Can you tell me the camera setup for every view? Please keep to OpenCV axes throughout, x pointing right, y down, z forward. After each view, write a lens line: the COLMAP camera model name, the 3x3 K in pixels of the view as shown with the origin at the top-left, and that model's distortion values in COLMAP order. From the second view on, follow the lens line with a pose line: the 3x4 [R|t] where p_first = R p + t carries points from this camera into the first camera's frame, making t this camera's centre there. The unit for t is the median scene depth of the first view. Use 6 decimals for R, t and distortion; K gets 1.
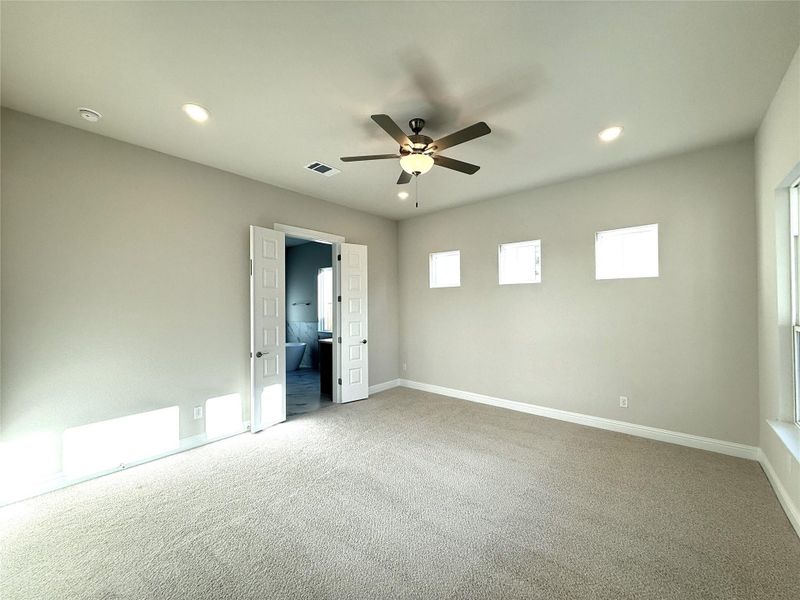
lens RADIAL K [[318.8, 0, 397.0], [0, 318.8, 303.1], [0, 0, 1]] dist [0.004276, 0.000314]
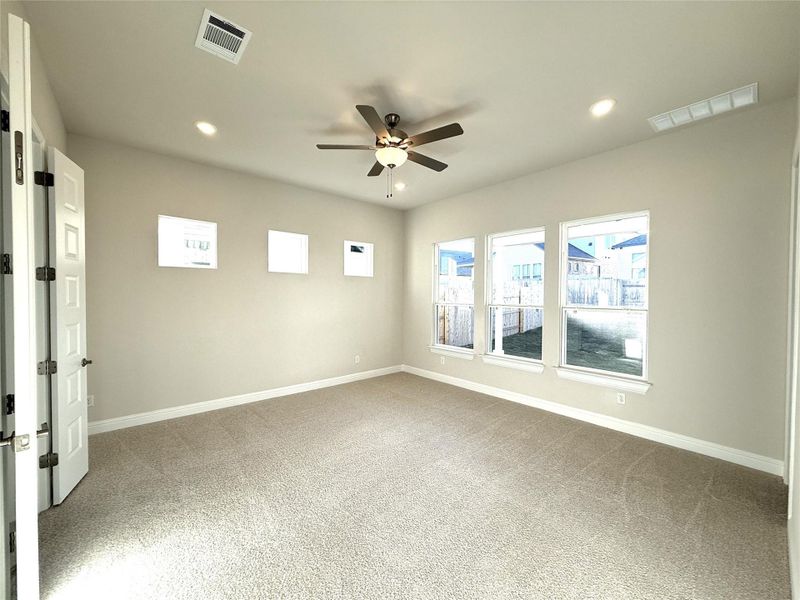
lens RADIAL K [[318.8, 0, 400.3], [0, 318.8, 299.6], [0, 0, 1]] dist [0.004276, 0.000314]
pose [[0.154250, -0.009984, 0.987981, -0.587839], [-0.013798, 0.999830, 0.012258, 0.009340], [-0.987935, -0.015523, 0.154086, 0.483049]]
